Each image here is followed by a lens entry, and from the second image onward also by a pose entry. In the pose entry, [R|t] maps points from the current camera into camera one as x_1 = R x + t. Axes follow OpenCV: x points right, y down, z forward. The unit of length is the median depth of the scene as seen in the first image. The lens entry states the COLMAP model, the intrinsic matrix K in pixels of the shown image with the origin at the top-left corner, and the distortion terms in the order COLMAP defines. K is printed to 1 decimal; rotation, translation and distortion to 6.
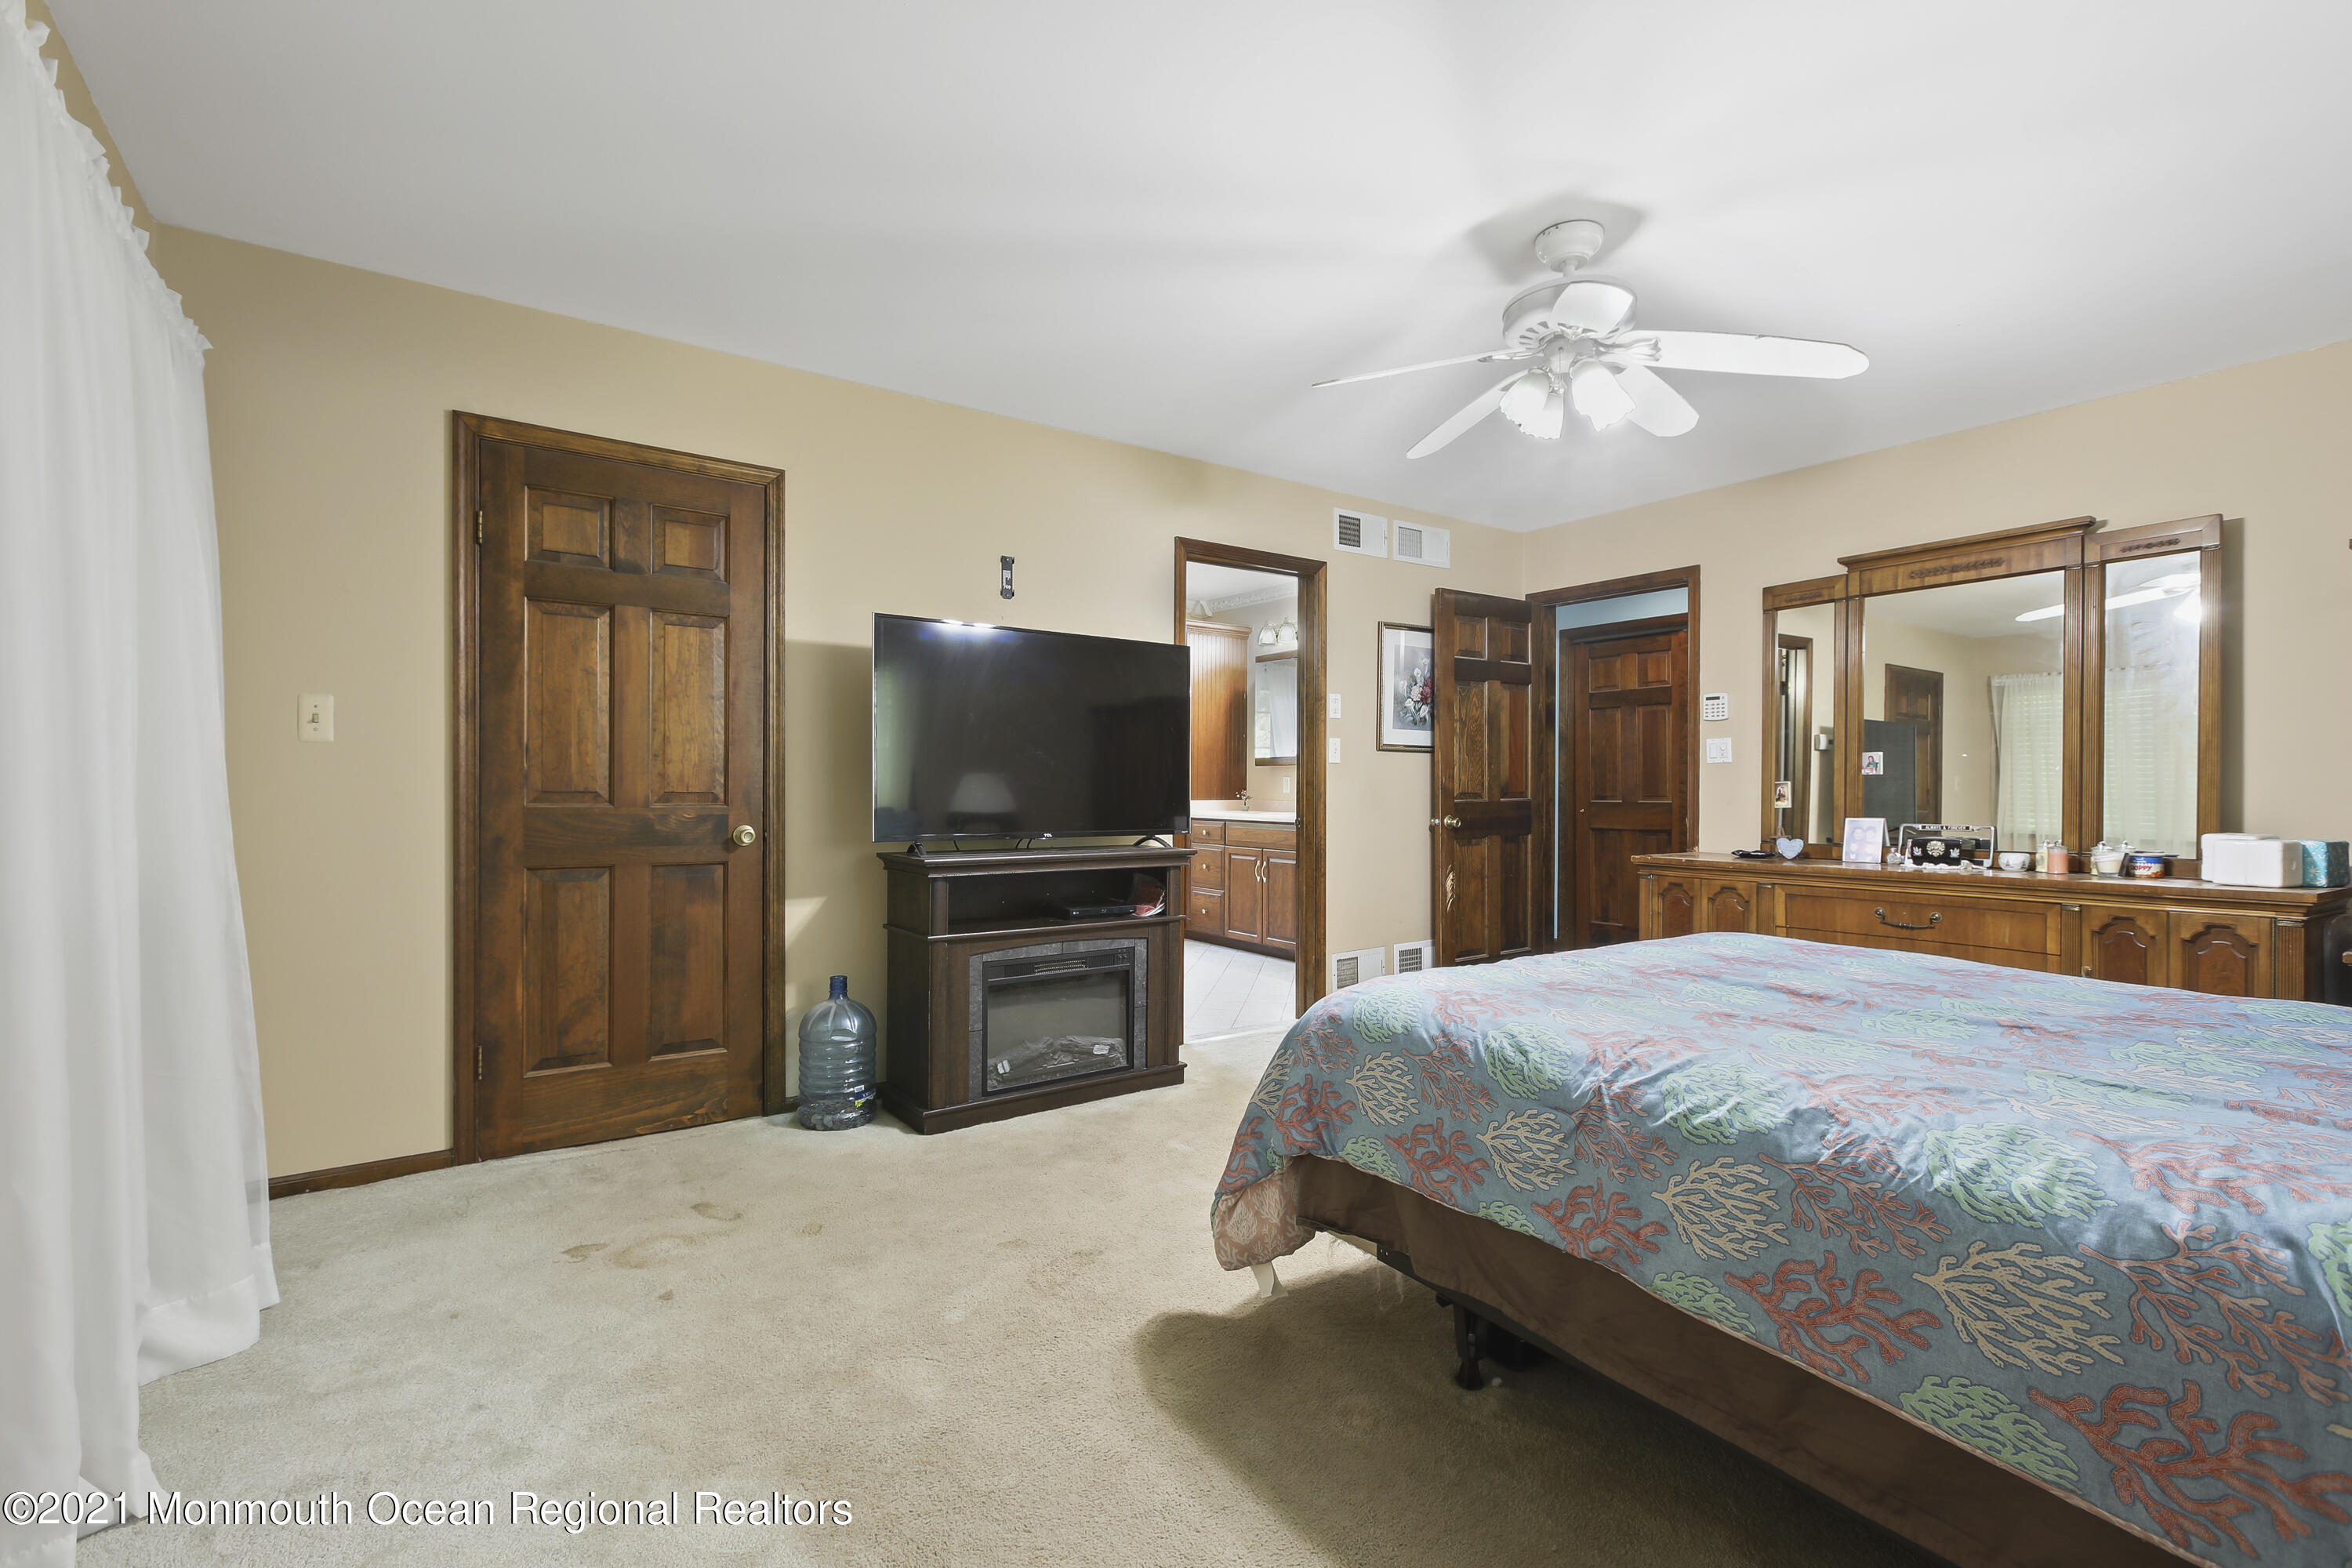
lens RADIAL K [[1059.7, 0, 1173.6], [0, 1059.7, 789.2], [0, 0, 1]] dist [-0.001778, 0.001630]
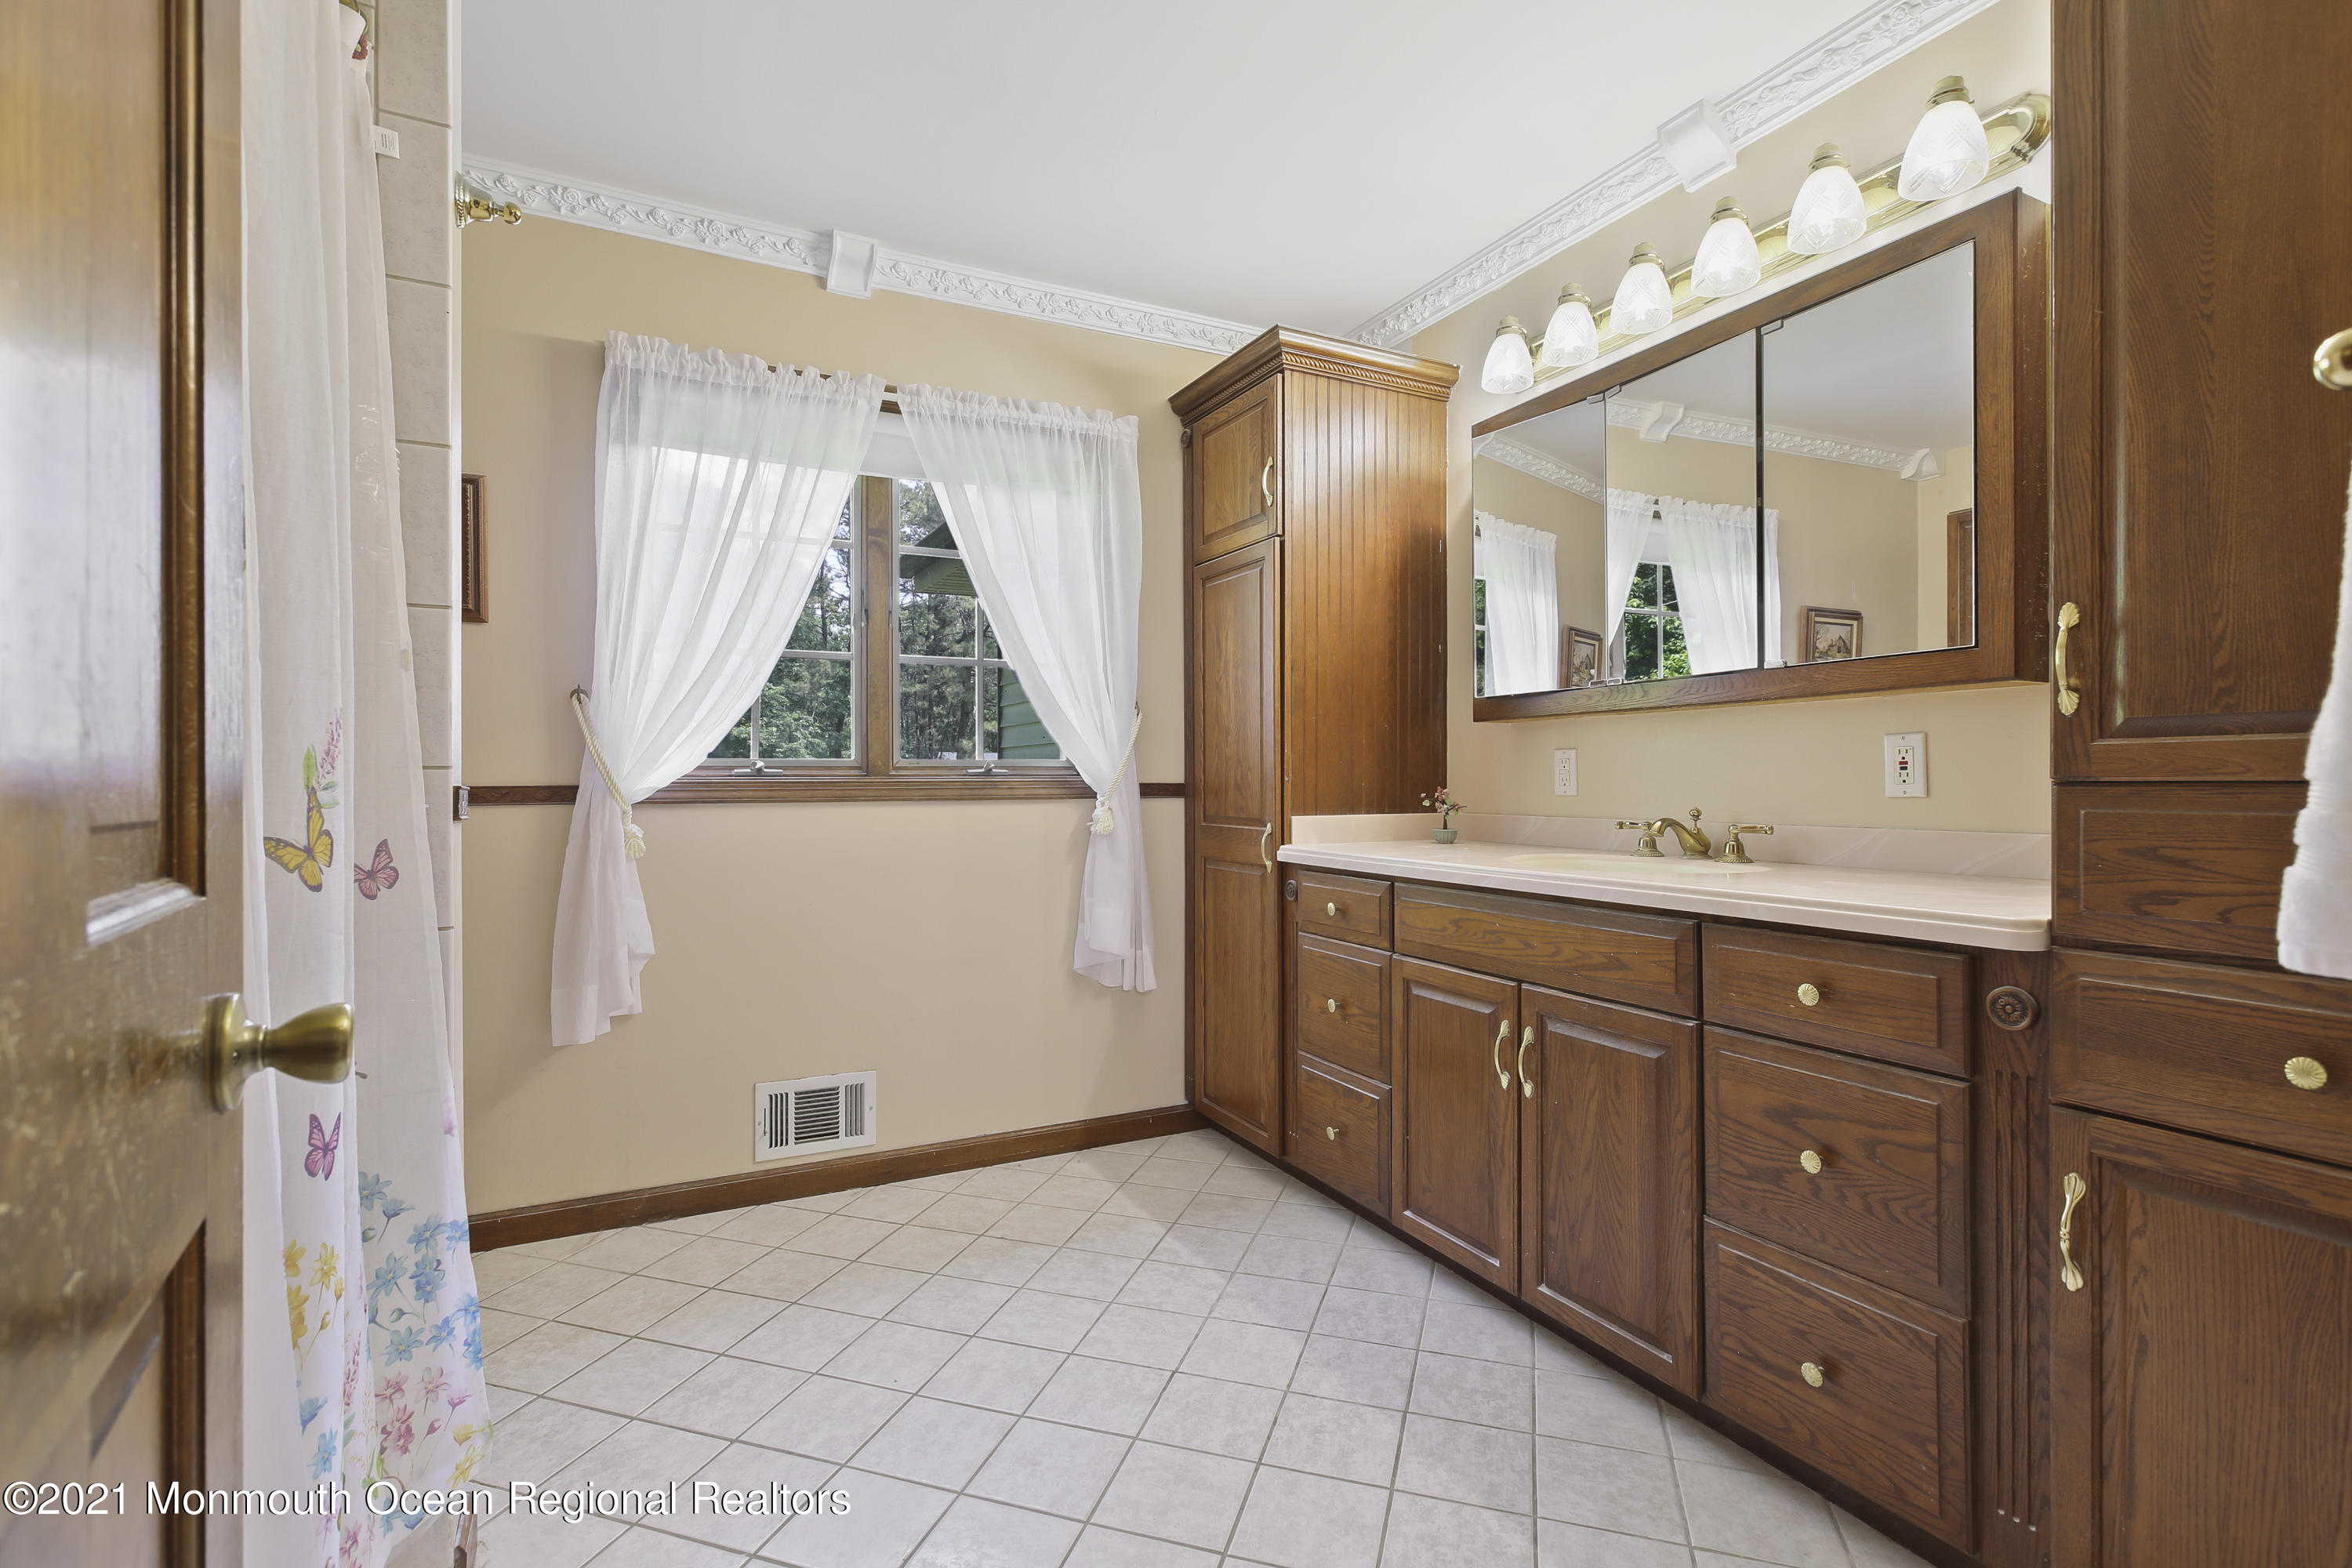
lens RADIAL K [[1059.7, 0, 1178.4], [0, 1059.7, 780.4], [0, 0, 1]] dist [-0.001778, 0.001630]
pose [[0.989075, -0.008062, -0.147194, 0.030969], [0.007685, 0.999966, -0.003130, -0.001290], [0.147214, 0.001965, 0.989103, 0.649169]]
